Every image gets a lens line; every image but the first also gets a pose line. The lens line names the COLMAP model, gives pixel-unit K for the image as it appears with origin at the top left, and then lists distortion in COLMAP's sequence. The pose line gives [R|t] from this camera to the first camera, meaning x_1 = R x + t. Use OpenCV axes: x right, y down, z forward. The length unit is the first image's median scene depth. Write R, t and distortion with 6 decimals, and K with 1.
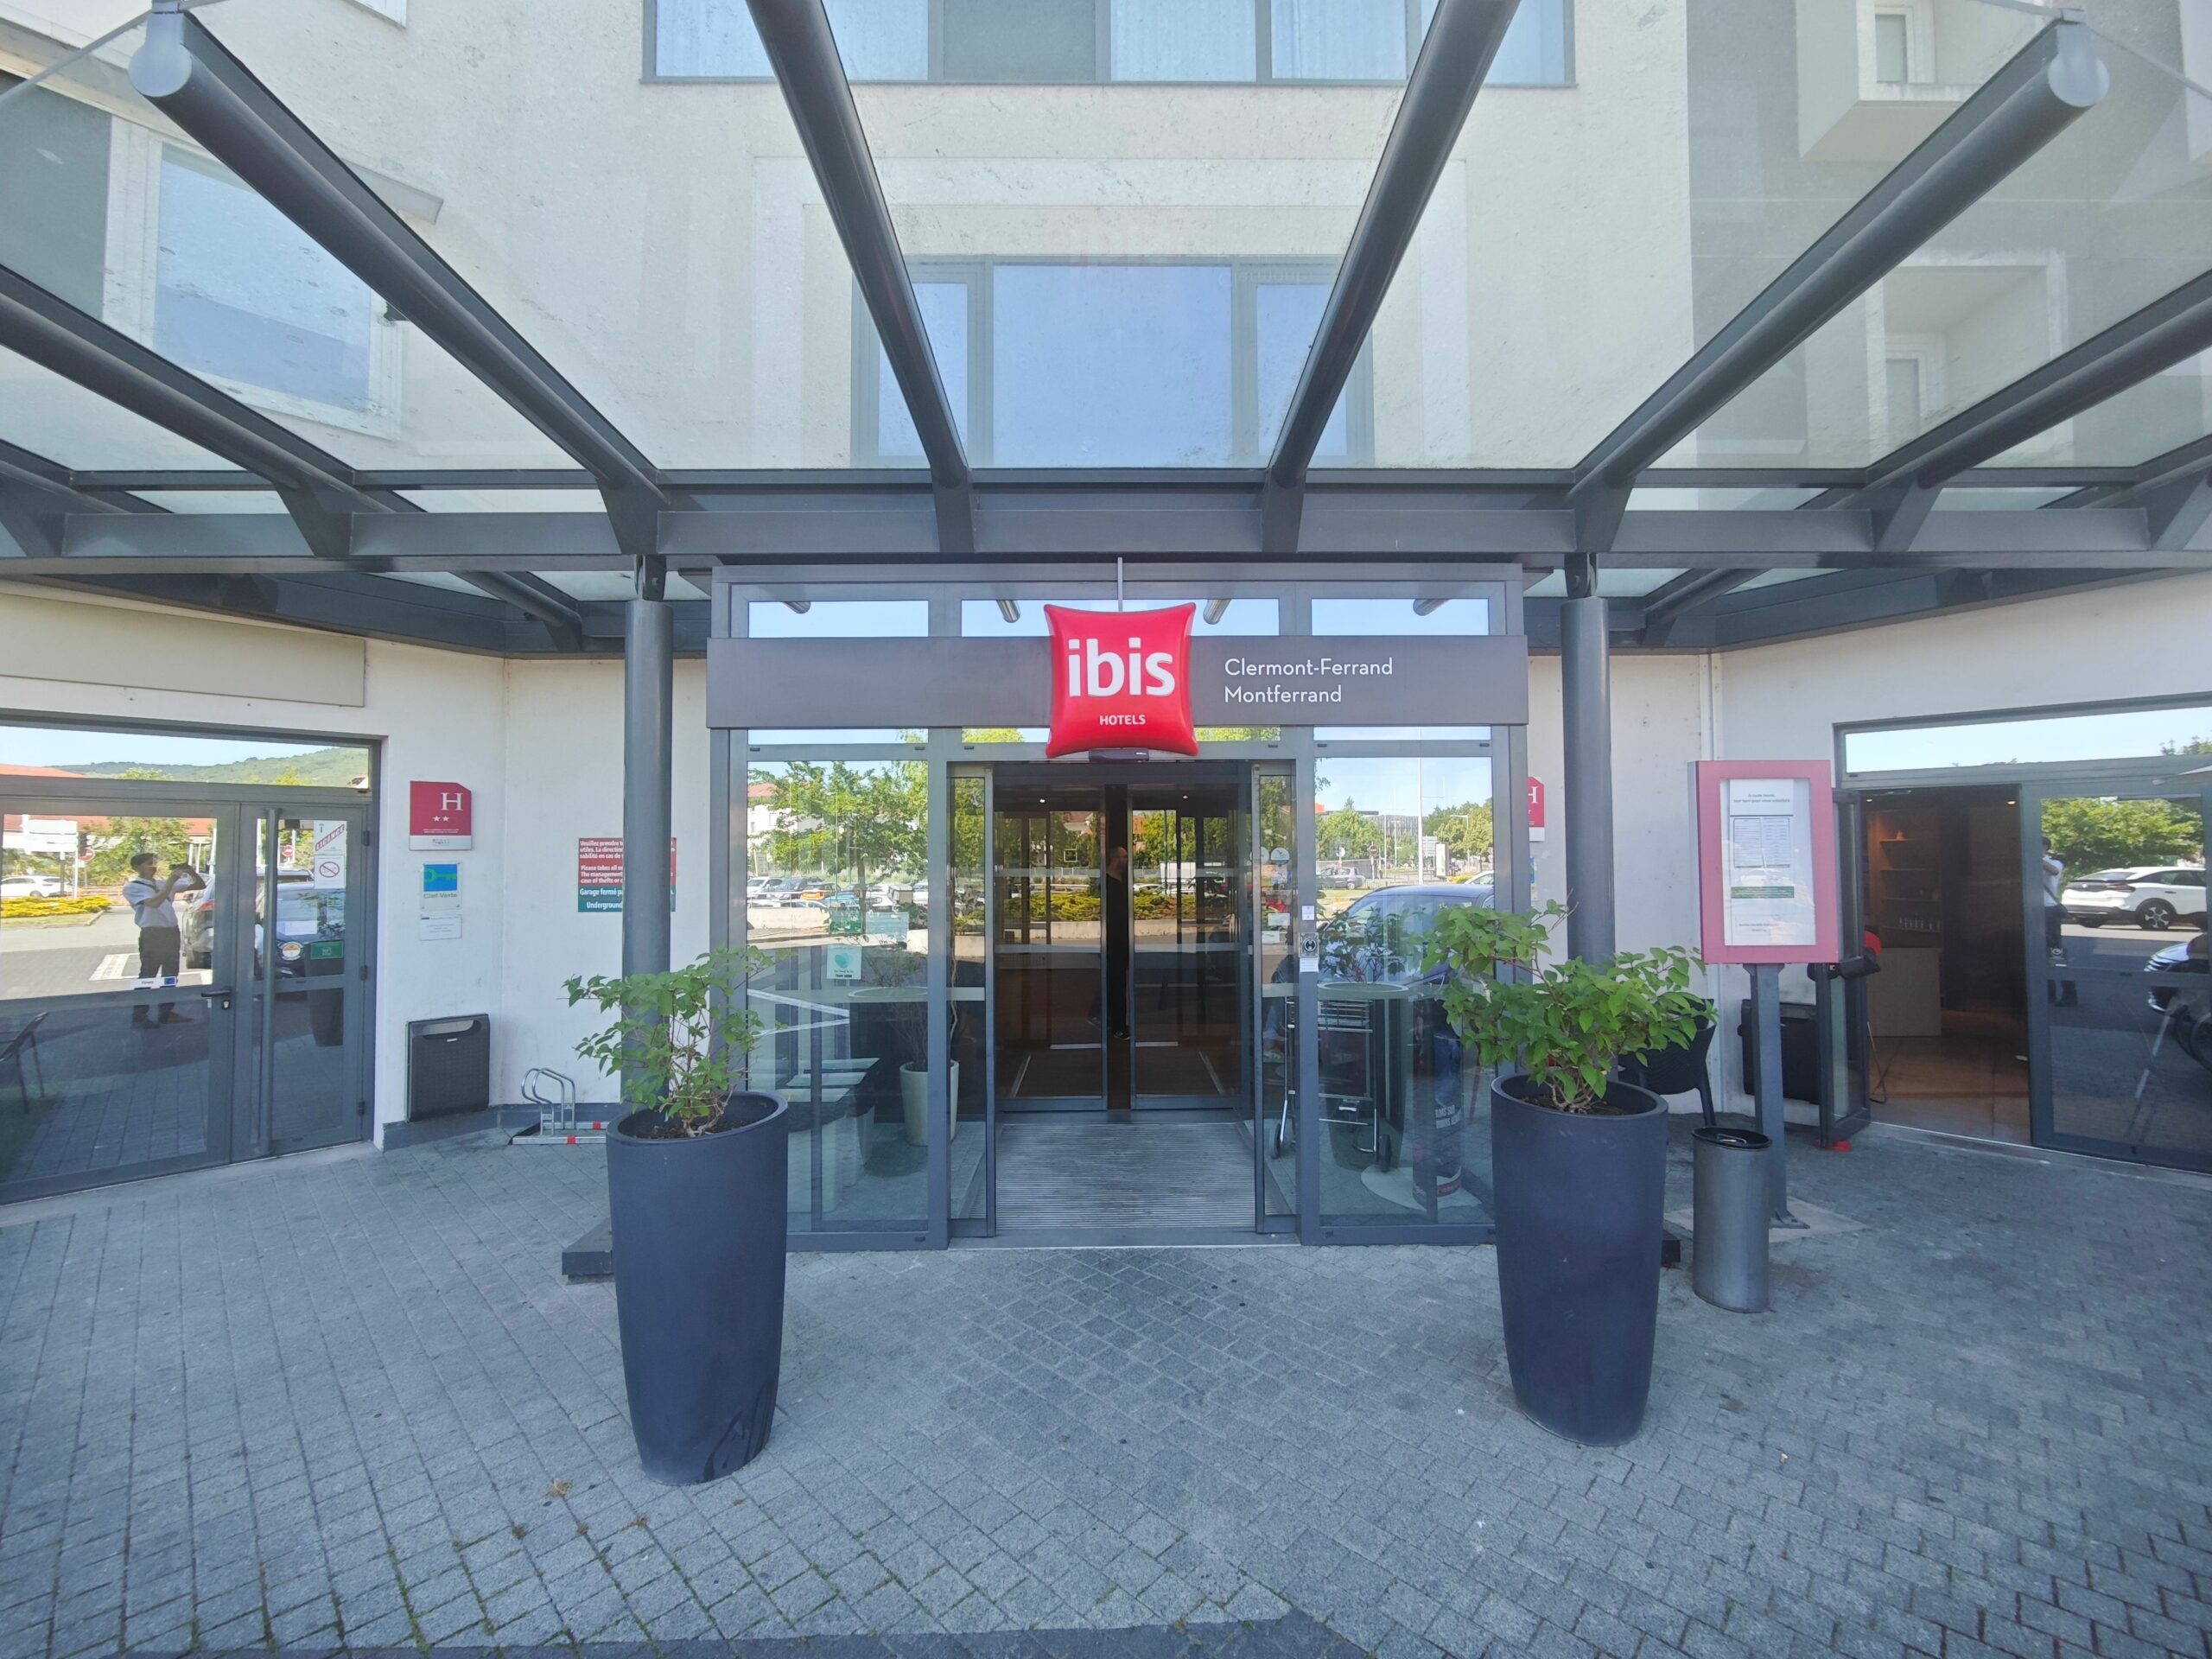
lens RADIAL K [[911.8, 0, 1106.0], [0, 911.8, 829.5], [0, 0, 1]] dist [0.000599, -0.000022]
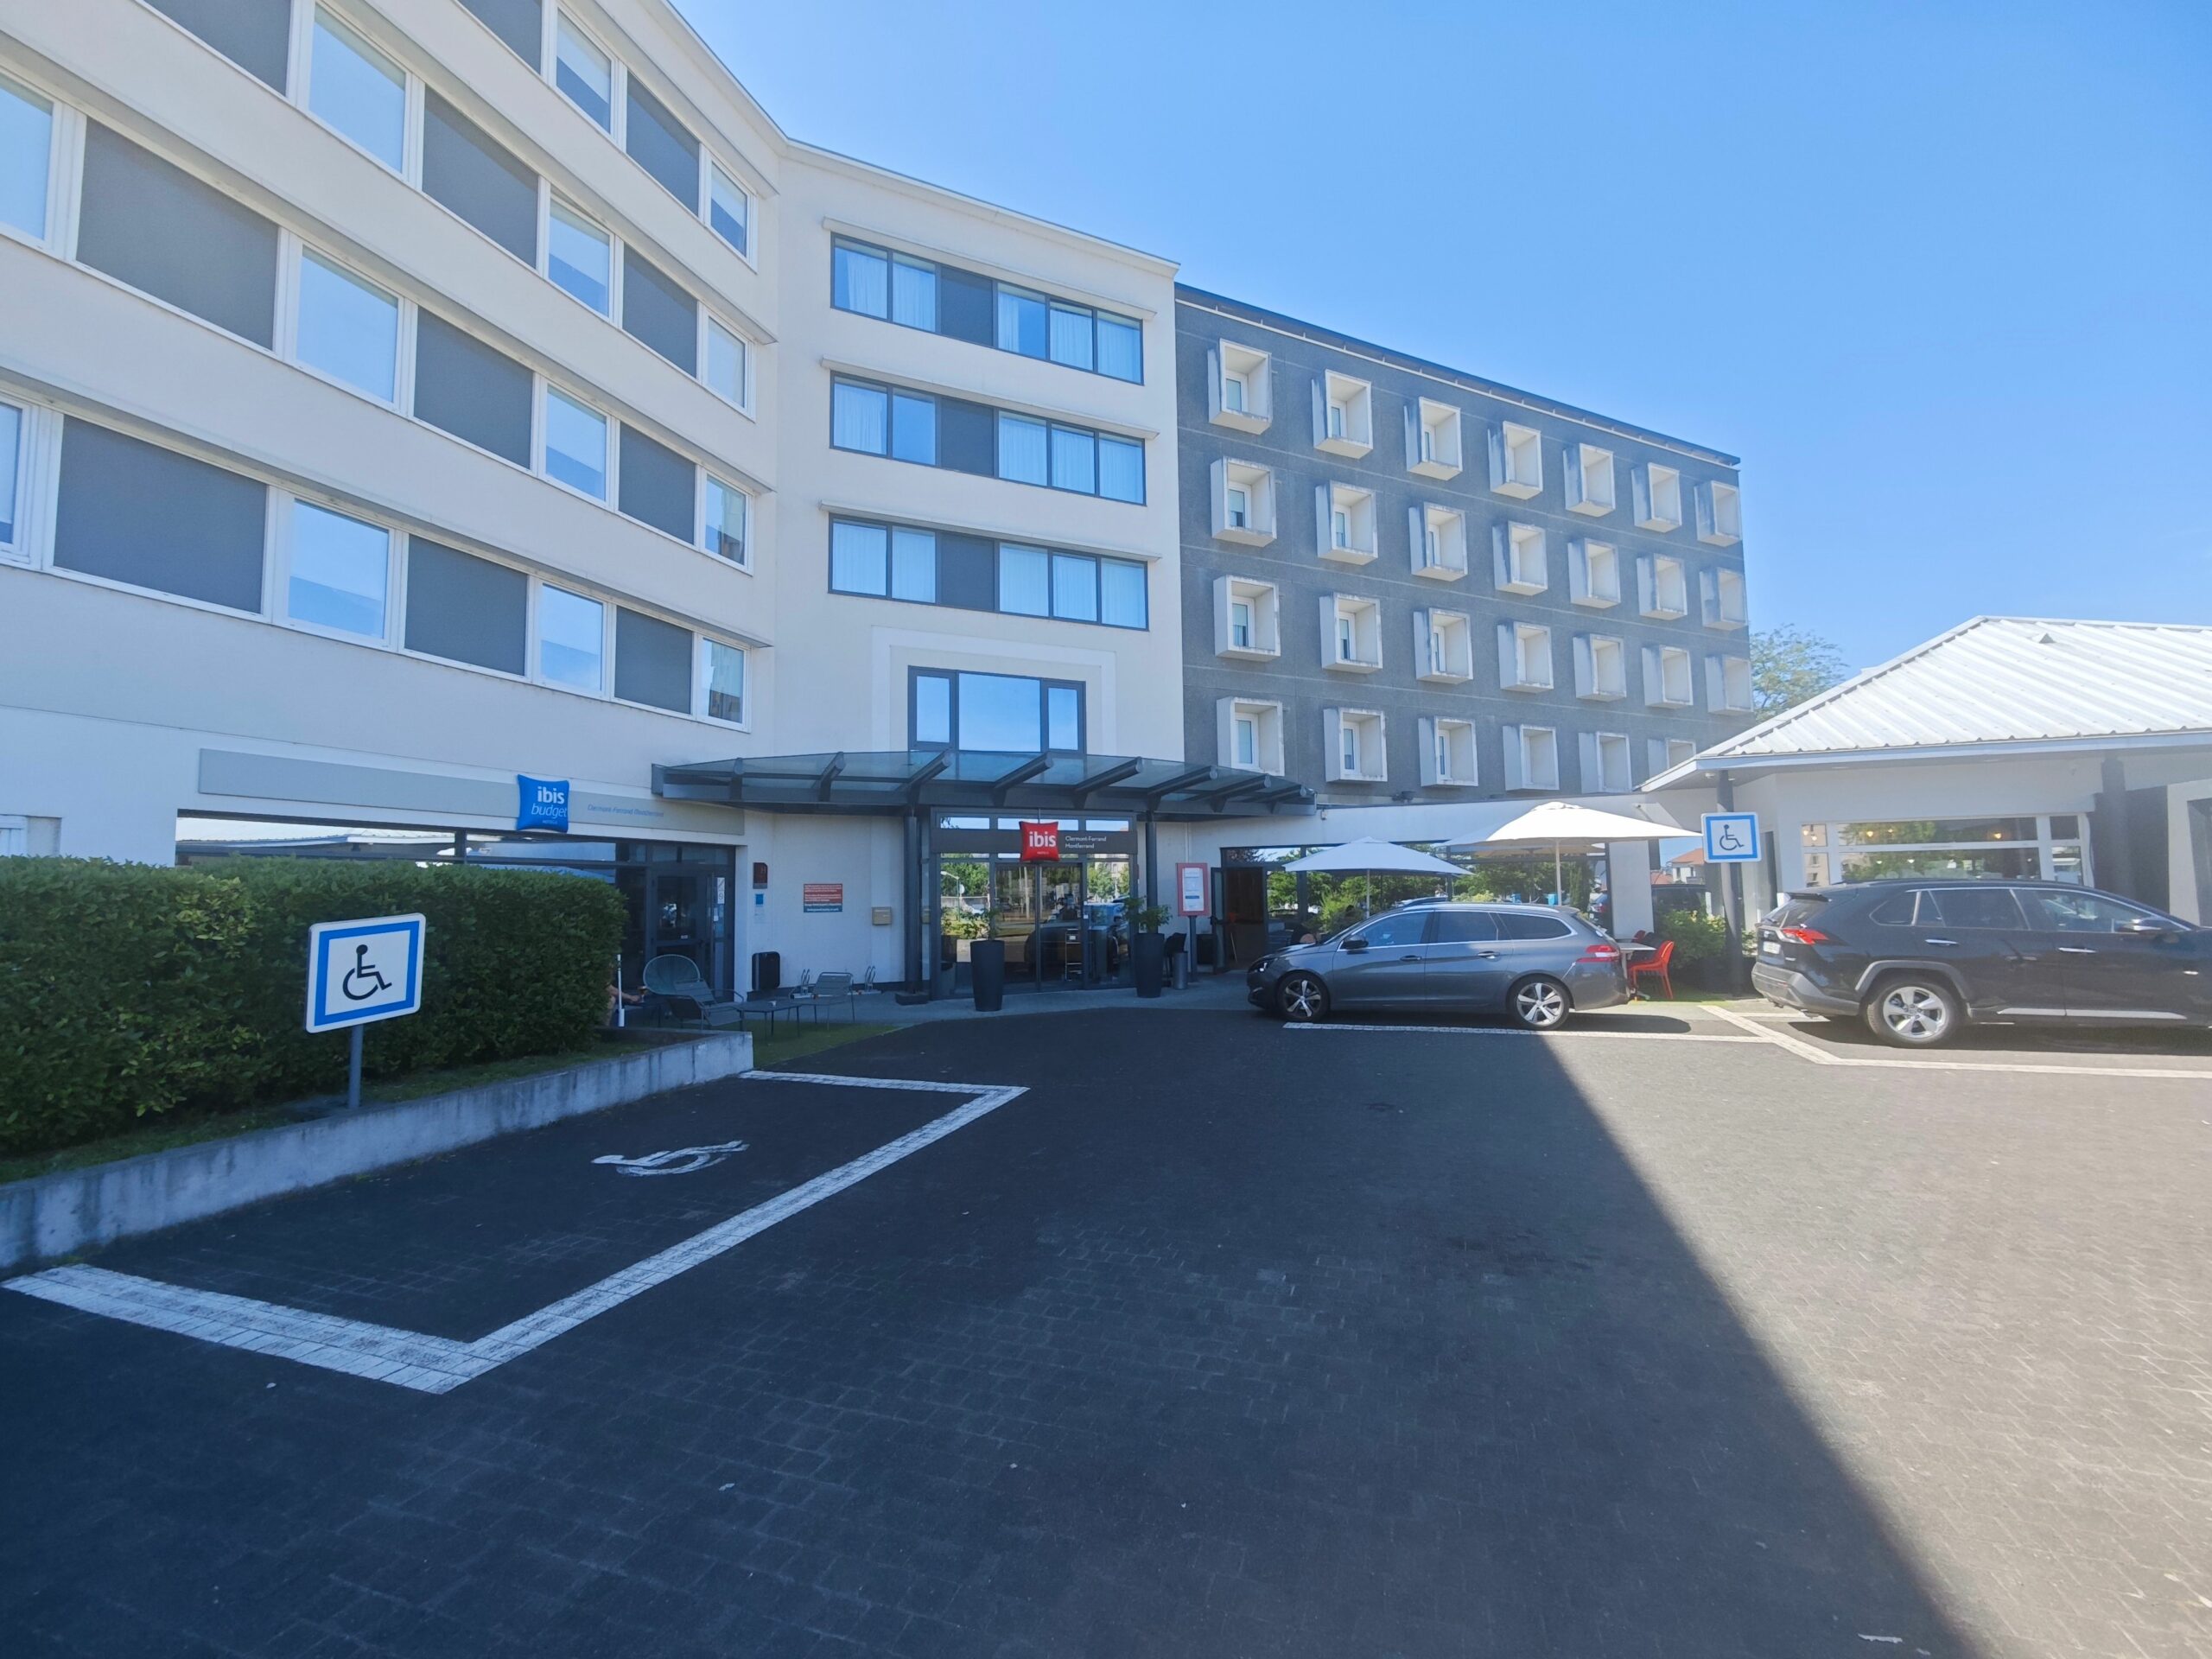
lens RADIAL K [[890.9, 0, 1106.0], [0, 890.9, 829.5], [0, 0, 1]] dist [0.000069, -0.000002]
pose [[0.911752, 0.020515, 0.410228, -1.170184], [-0.002964, 0.999055, -0.043374, -0.052291], [-0.410730, 0.038330, 0.910951, -2.311540]]
